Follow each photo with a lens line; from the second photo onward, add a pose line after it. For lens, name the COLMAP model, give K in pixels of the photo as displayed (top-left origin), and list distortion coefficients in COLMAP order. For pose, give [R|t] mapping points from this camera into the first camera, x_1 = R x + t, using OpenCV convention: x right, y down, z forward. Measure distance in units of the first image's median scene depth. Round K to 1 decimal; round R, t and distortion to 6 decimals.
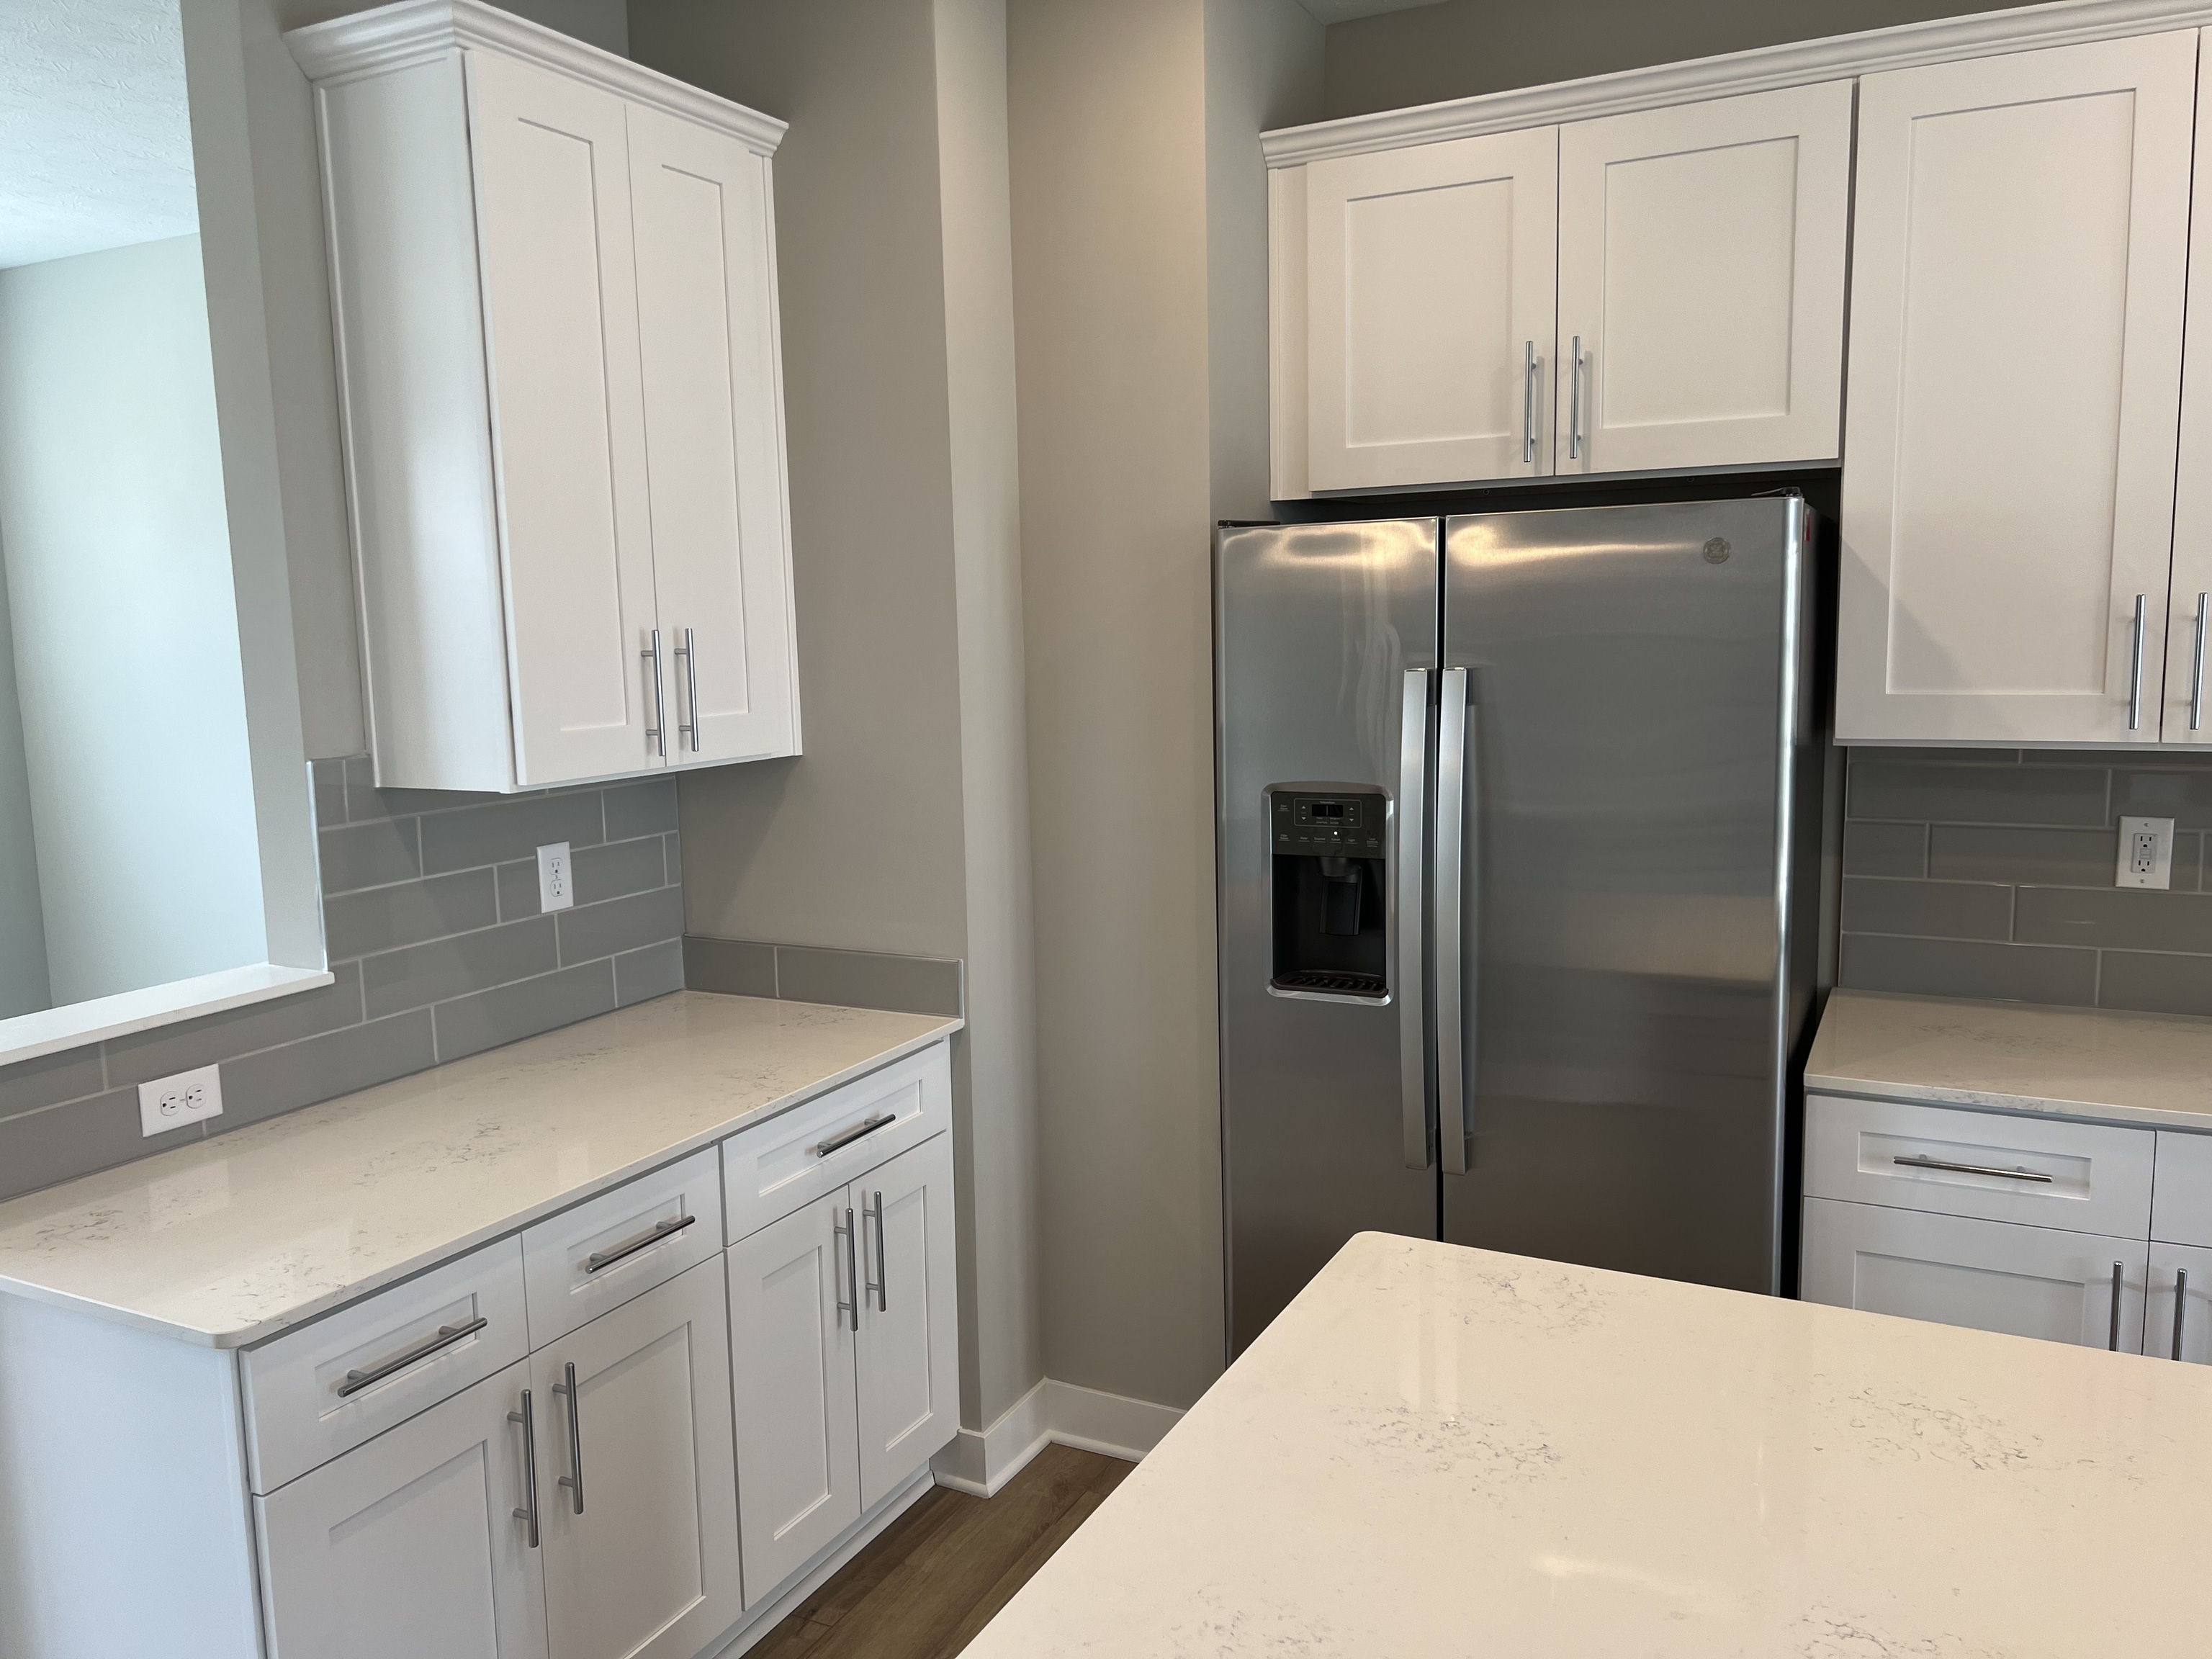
lens RADIAL K [[1655.5, 0, 1106.0], [0, 1655.5, 829.5], [0, 0, 1]] dist [0.055783, -0.030833]
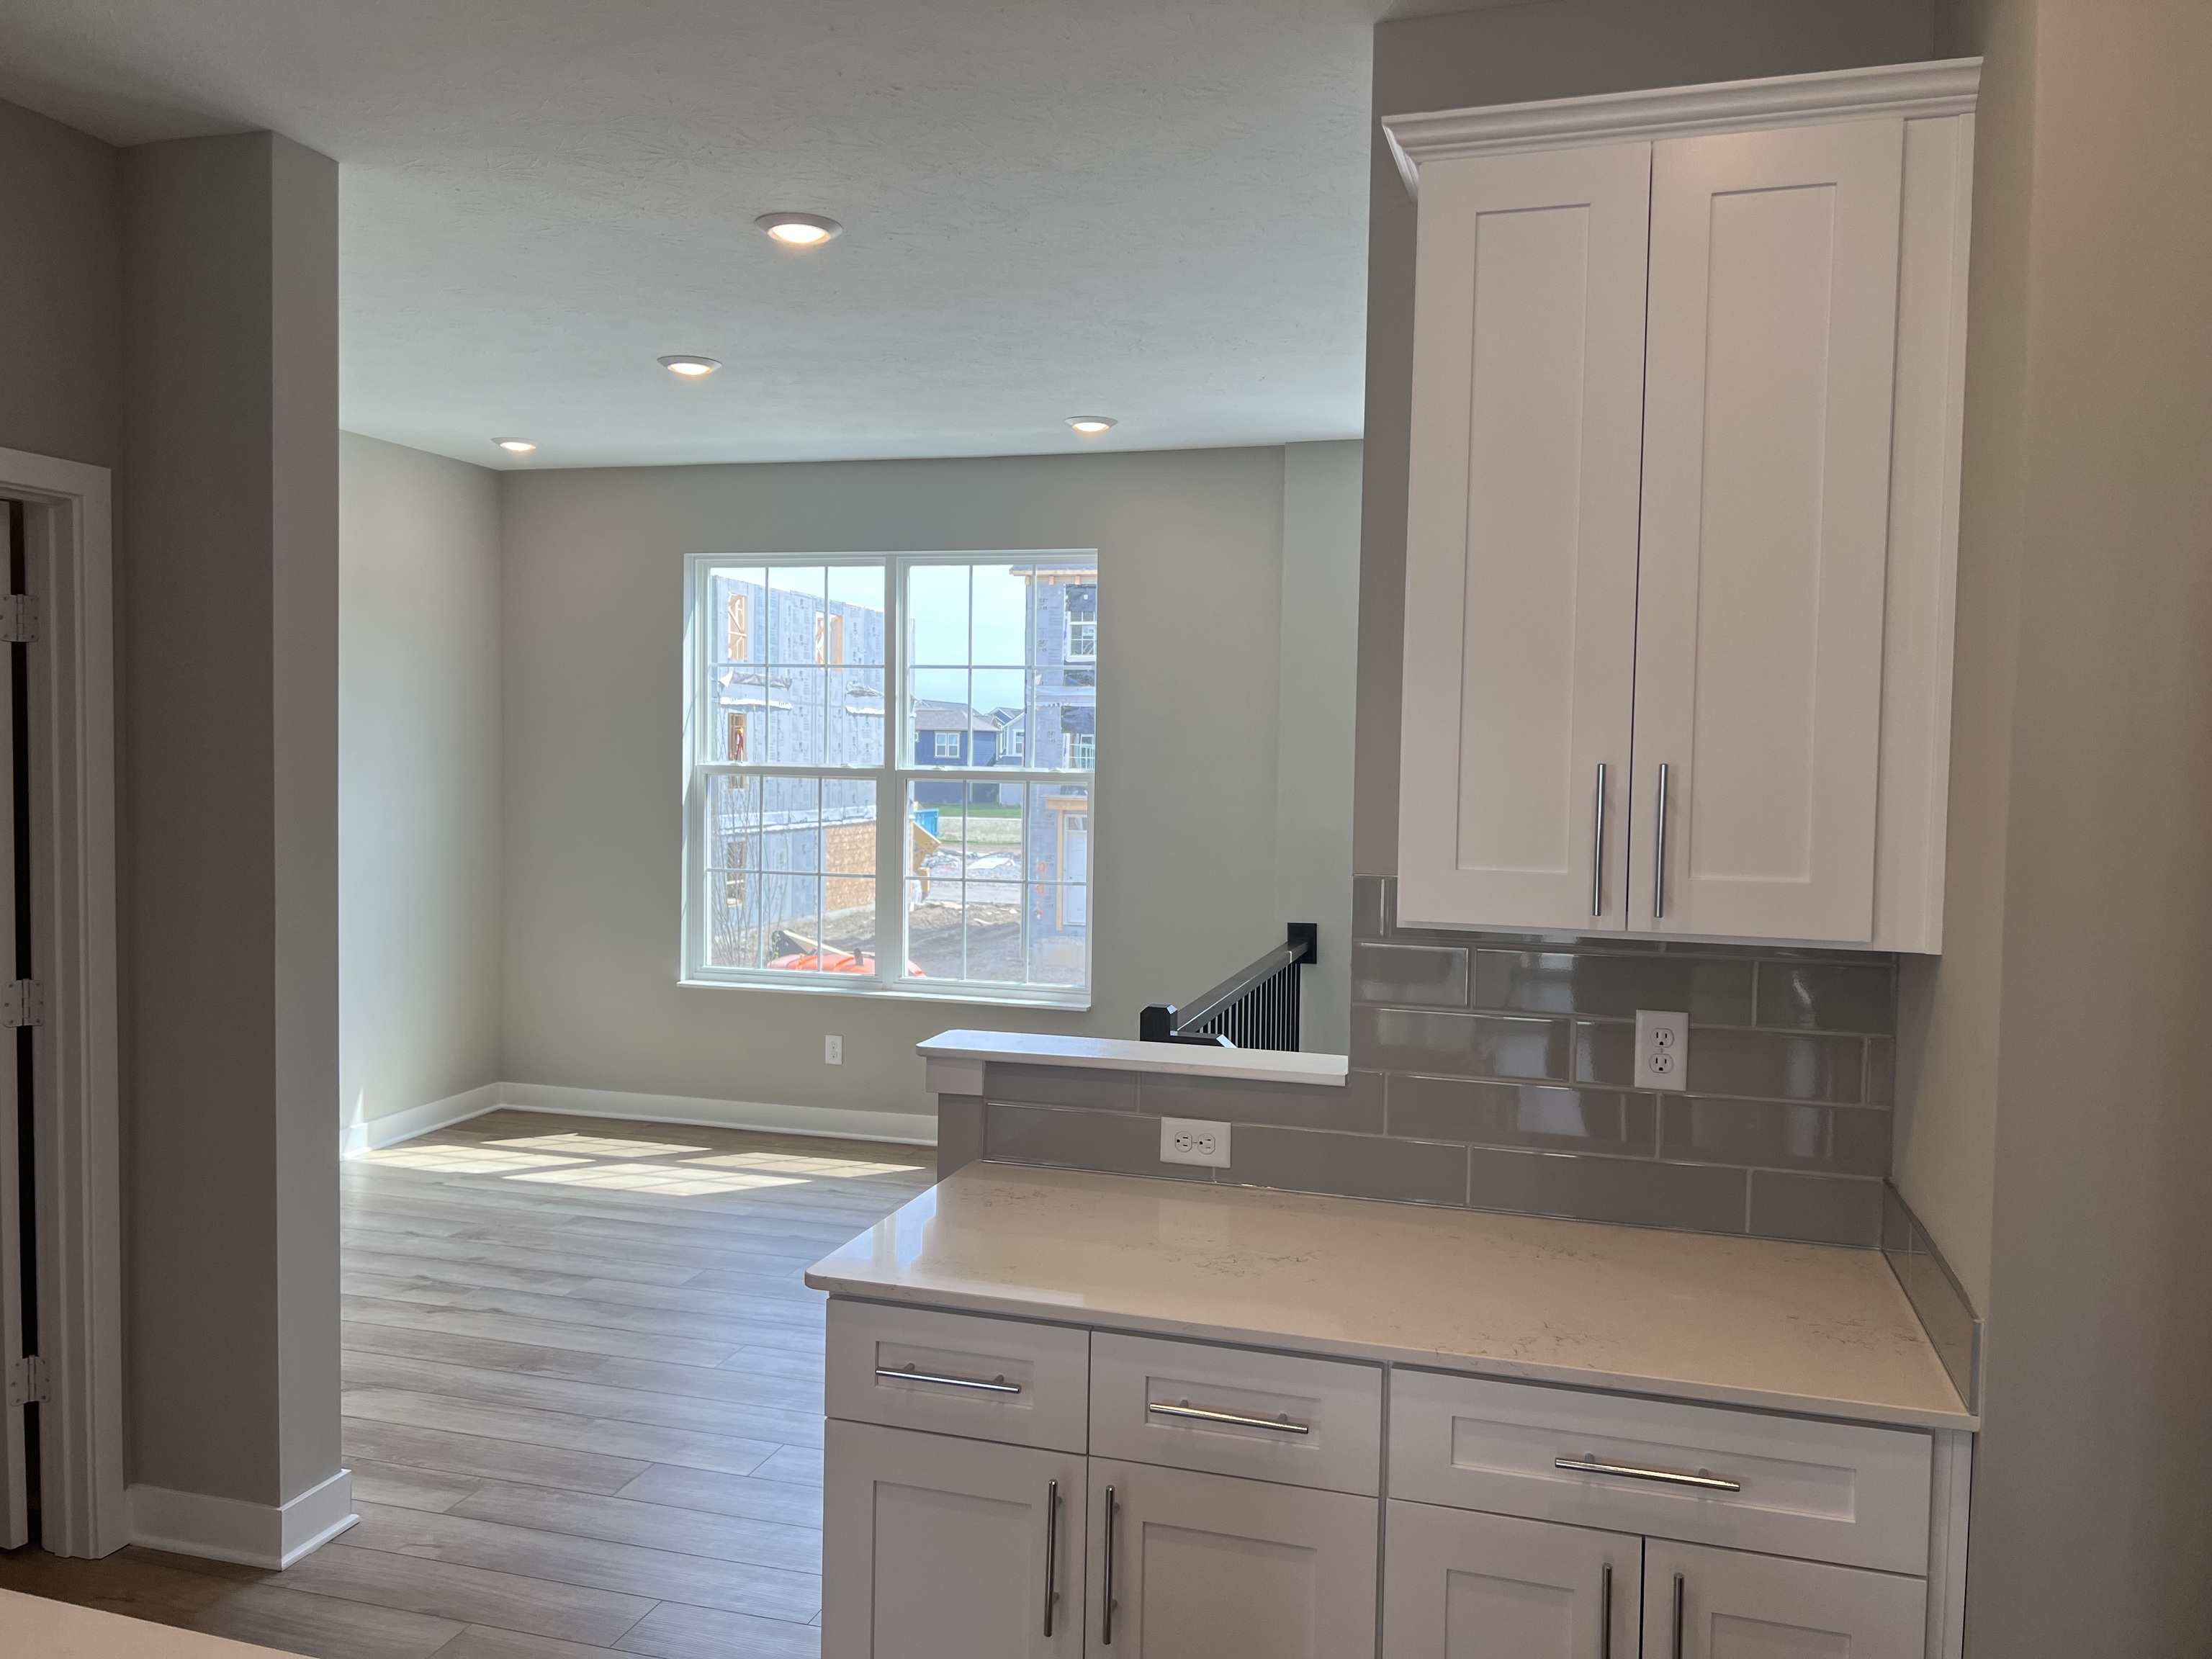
lens RADIAL K [[1645.8, 0, 1106.0], [0, 1645.8, 829.5], [0, 0, 1]] dist [0.065994, -0.046258]
pose [[0.183594, 0.074484, -0.980176, 0.540828], [-0.151325, 0.987381, 0.046687, -0.097515], [0.971285, 0.139754, 0.192548, 0.663878]]
